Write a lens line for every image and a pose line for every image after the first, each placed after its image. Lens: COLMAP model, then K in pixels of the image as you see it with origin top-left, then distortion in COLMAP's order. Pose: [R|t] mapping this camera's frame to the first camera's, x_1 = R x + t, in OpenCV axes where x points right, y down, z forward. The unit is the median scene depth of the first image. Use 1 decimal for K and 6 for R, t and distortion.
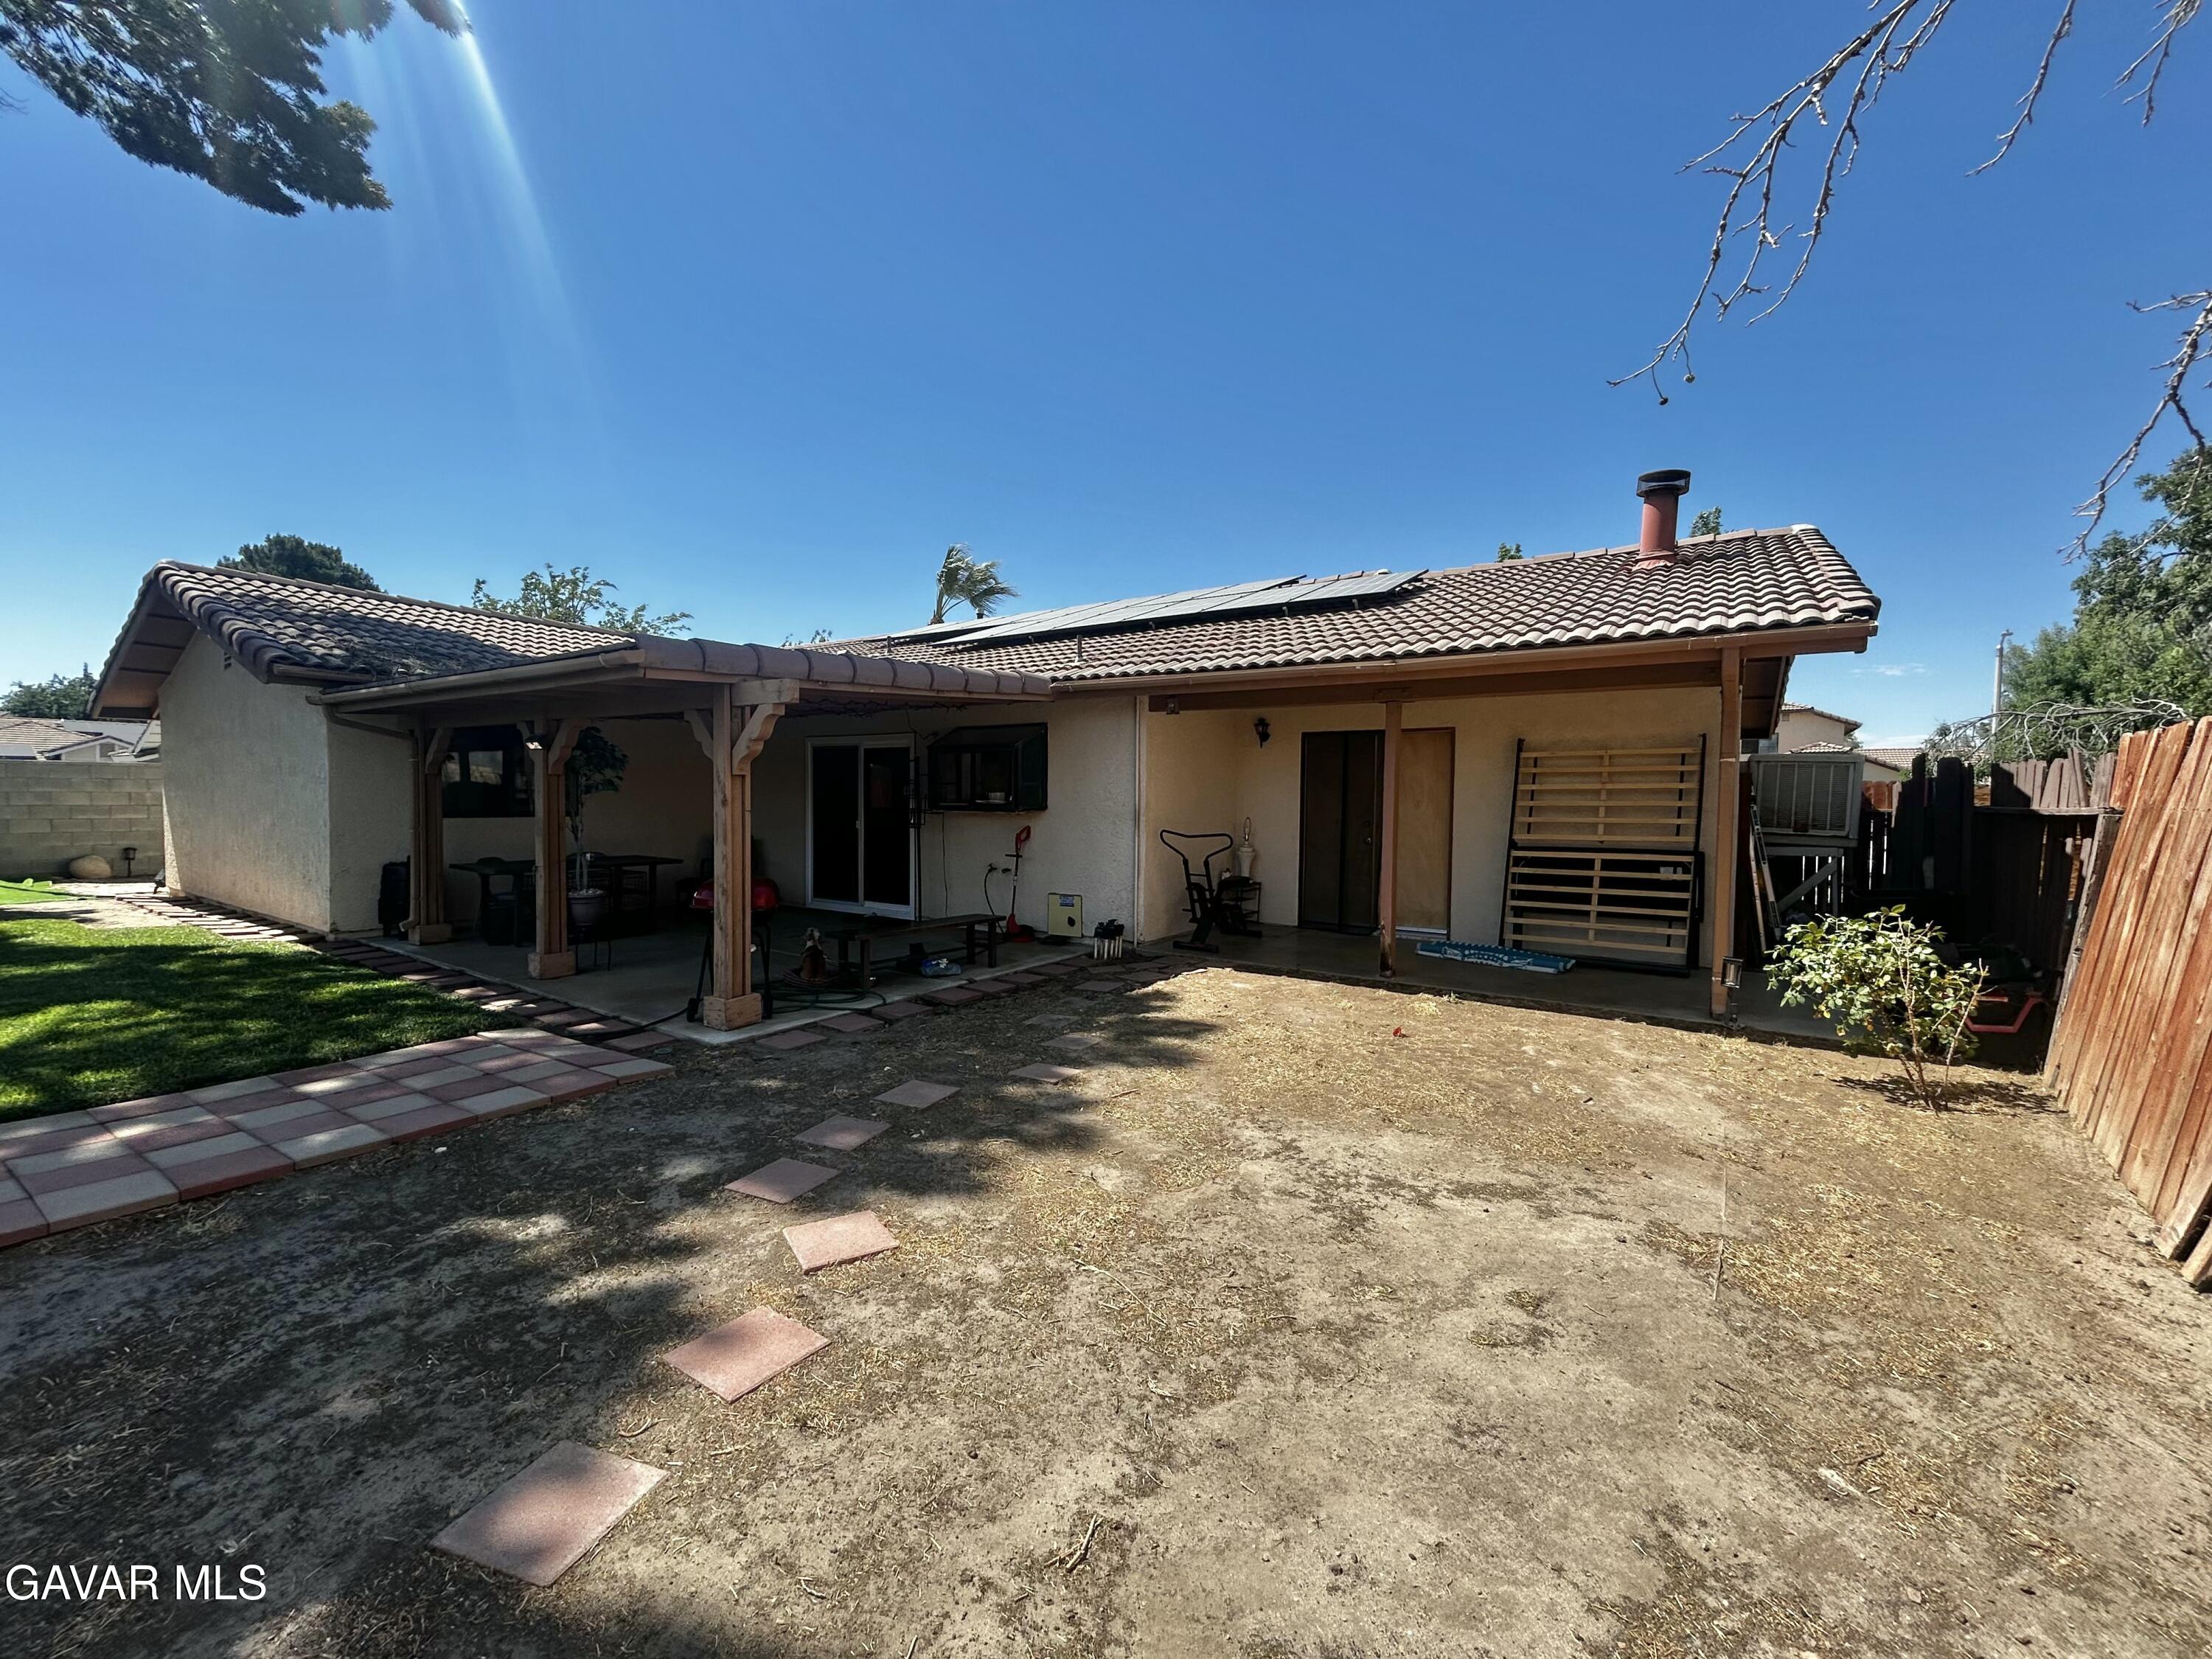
lens RADIAL K [[900.0, 0, 1106.0], [0, 900.0, 829.5], [0, 0, 1]] dist [-0.001923, 0.000886]
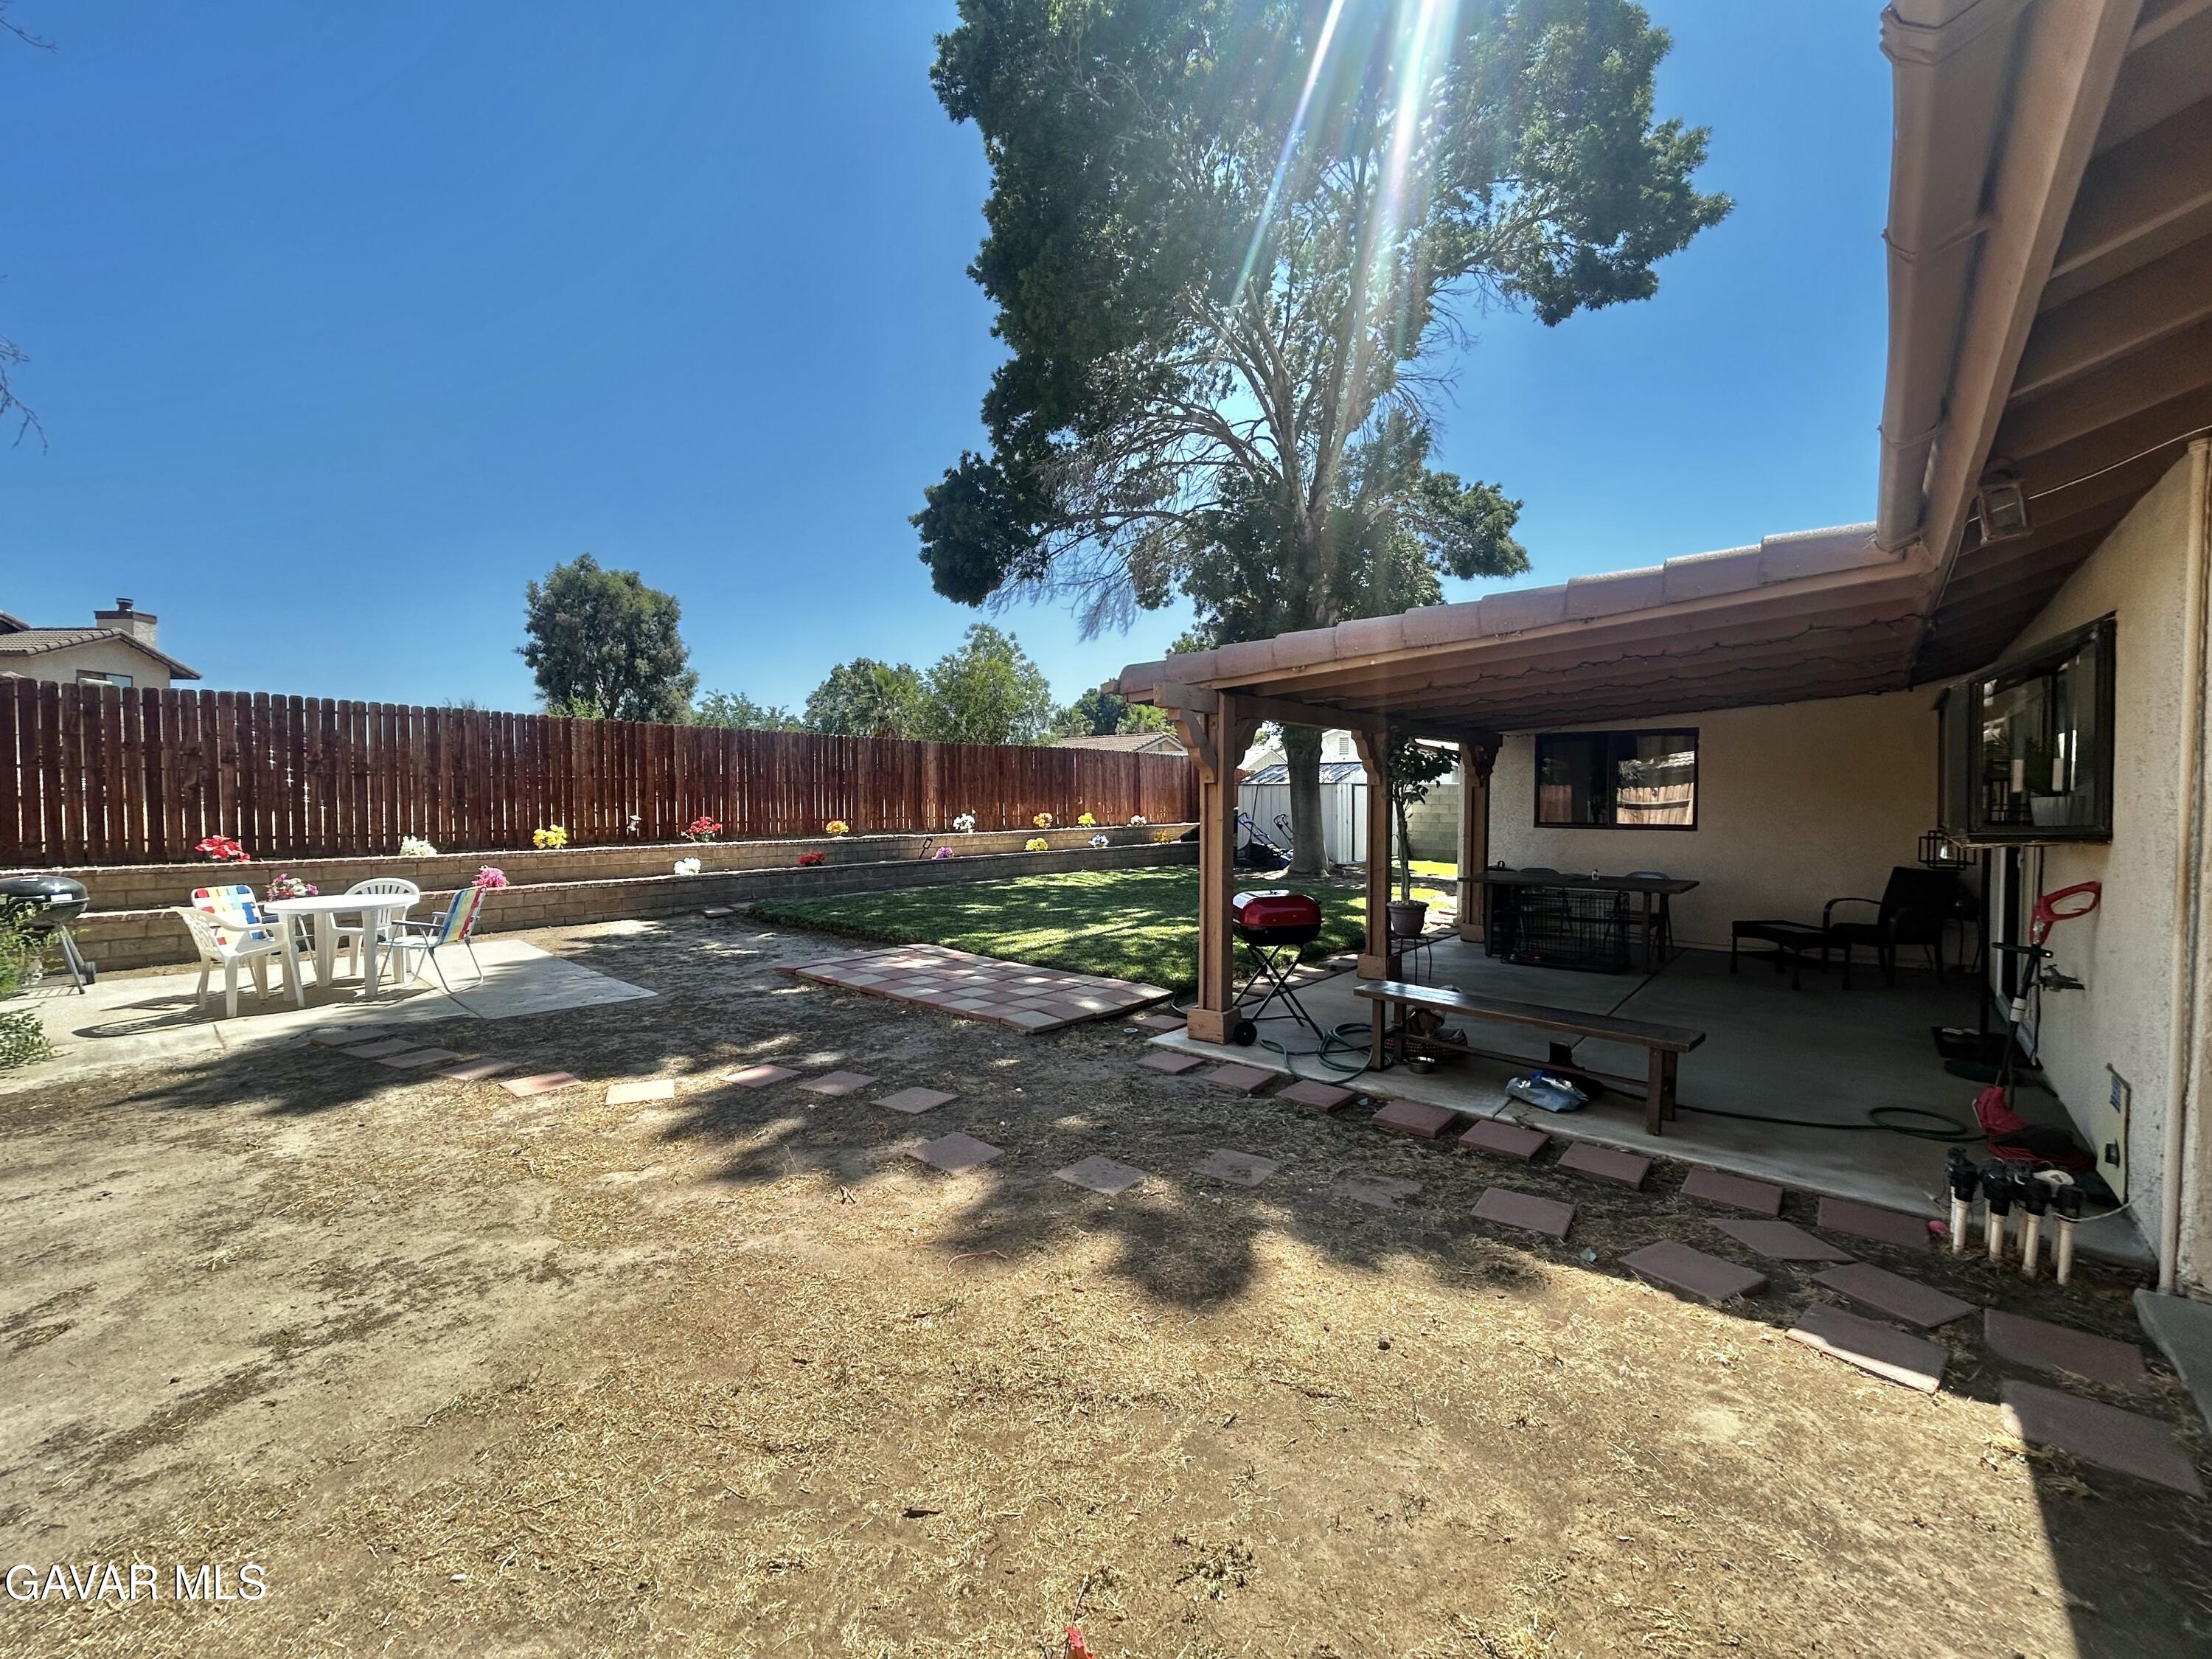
lens RADIAL K [[900.0, 0, 1106.0], [0, 900.0, 829.5], [0, 0, 1]] dist [-0.001923, 0.000886]
pose [[-0.115609, 0.024531, -0.992992, 0.660417], [-0.037957, 0.998856, 0.029095, -0.038843], [0.992569, 0.041054, -0.114546, 1.146905]]
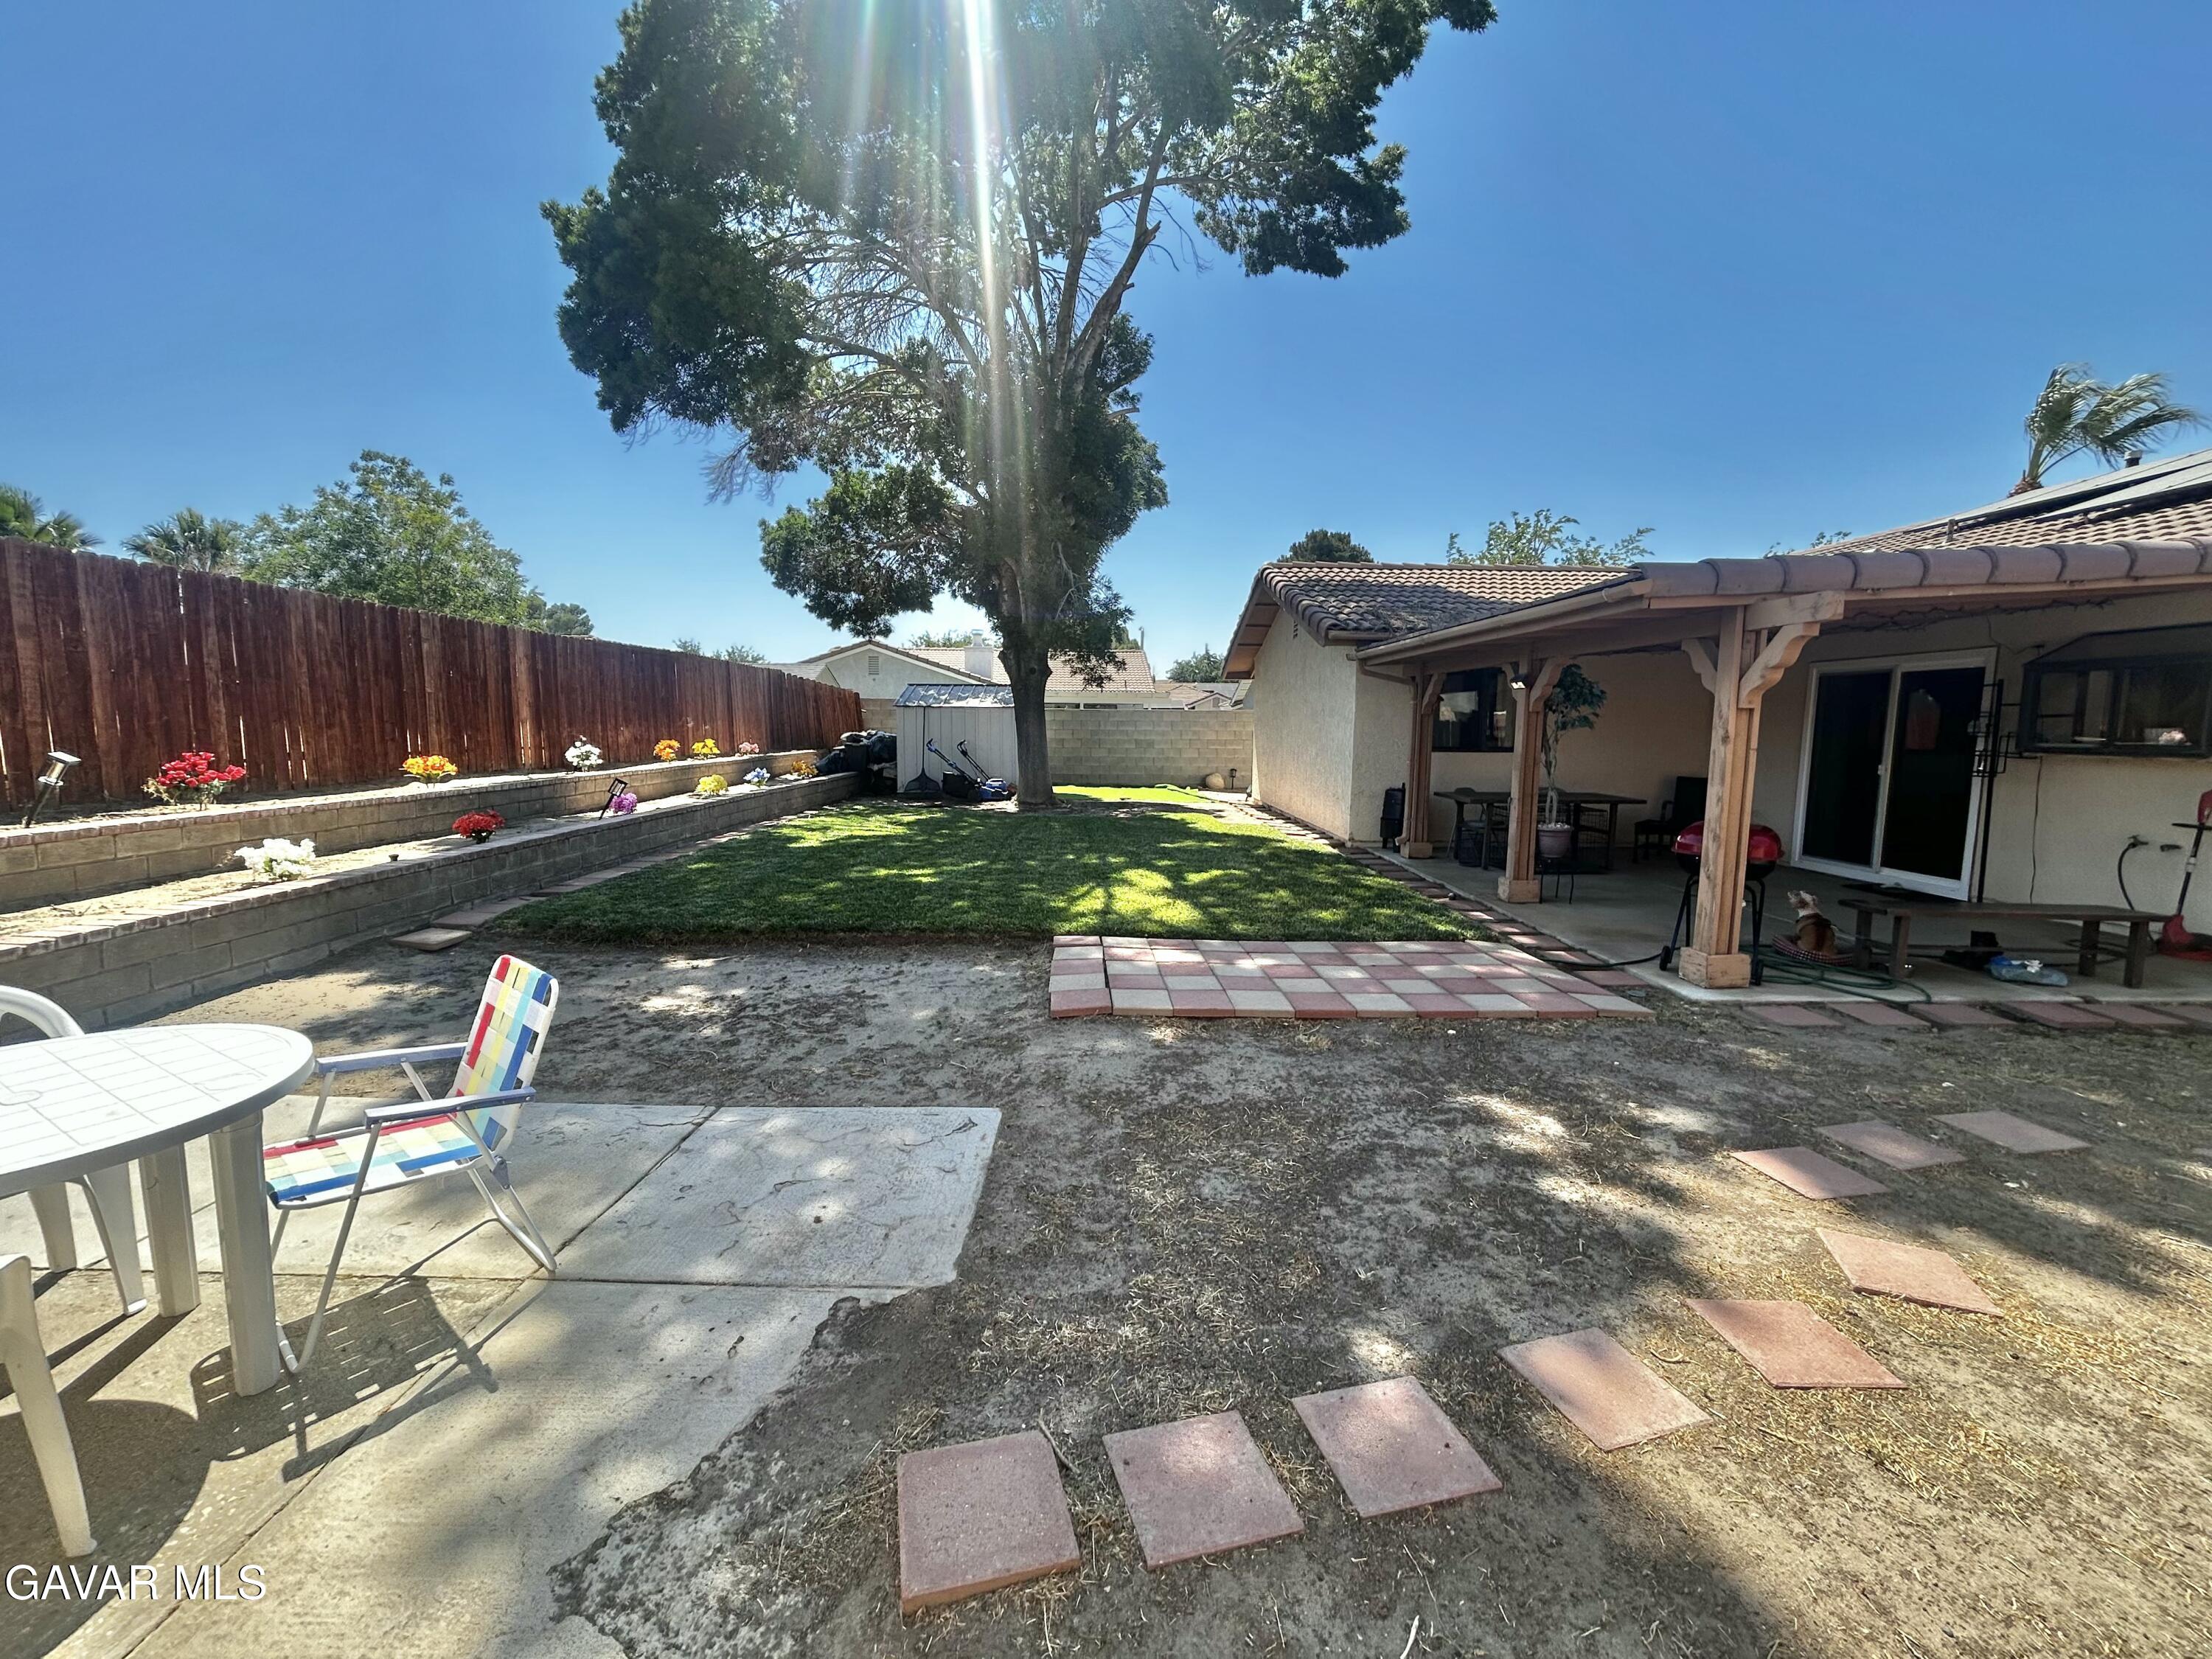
lens RADIAL K [[900.0, 0, 1106.0], [0, 900.0, 829.5], [0, 0, 1]] dist [-0.001923, 0.000886]
pose [[0.572925, 0.088999, -0.814761, -0.043845], [-0.033338, 0.995795, 0.085332, 0.004105], [0.818929, -0.021726, 0.573483, -0.033468]]
